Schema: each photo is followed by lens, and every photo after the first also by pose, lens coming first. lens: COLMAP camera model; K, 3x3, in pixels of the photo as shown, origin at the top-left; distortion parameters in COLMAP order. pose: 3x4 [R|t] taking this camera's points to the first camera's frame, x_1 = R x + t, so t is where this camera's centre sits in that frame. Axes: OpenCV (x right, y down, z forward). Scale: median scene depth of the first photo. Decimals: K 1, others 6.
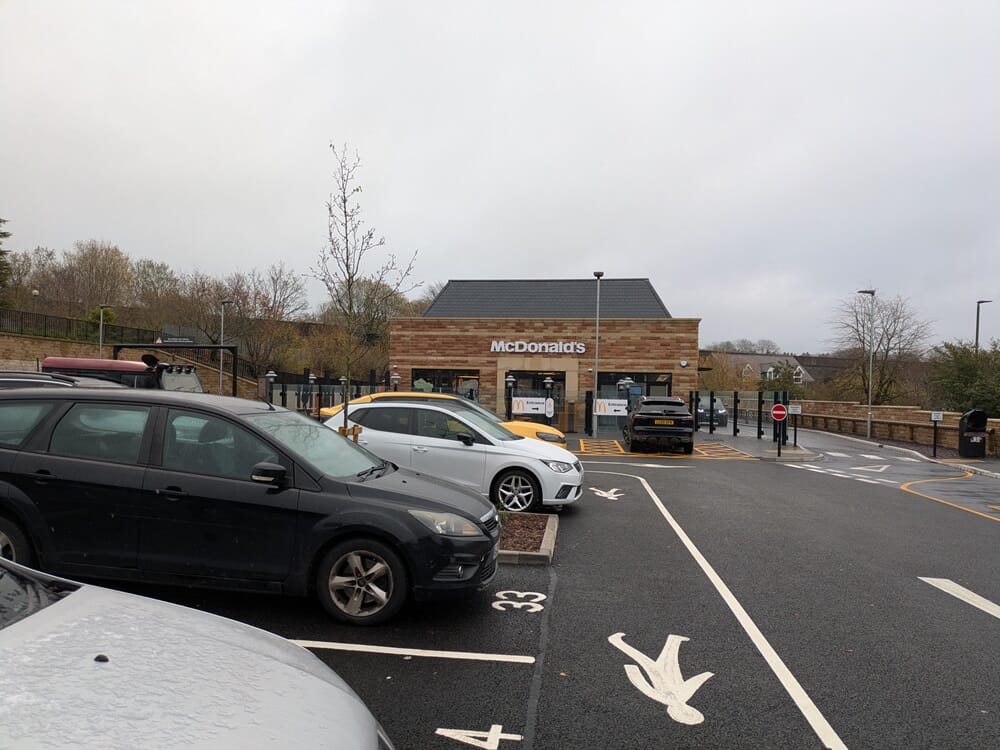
lens RADIAL K [[711.6, 0, 500.0], [0, 711.6, 375.0], [0, 0, 1]] dist [0.074479, -0.001443]
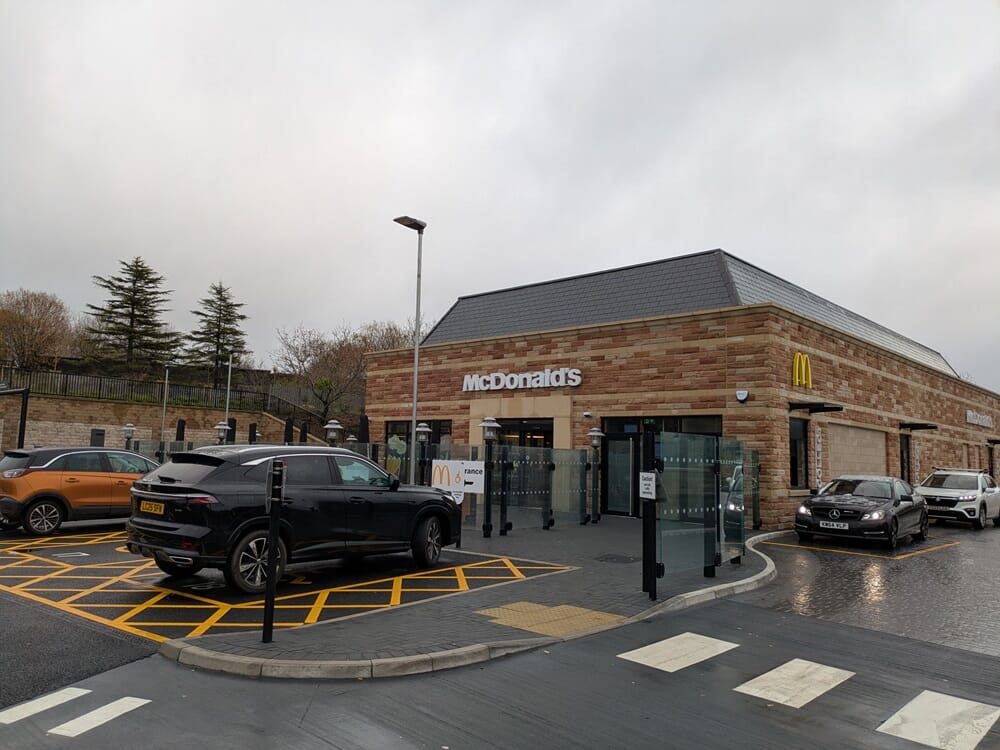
lens RADIAL K [[711.6, 0, 500.0], [0, 711.6, 375.0], [0, 0, 1]] dist [0.074479, -0.001443]
pose [[0.841181, -0.059210, -0.537503, 0.374079], [0.001248, 0.994197, -0.107566, 0.022974], [0.540753, 0.089812, 0.836373, 0.473919]]
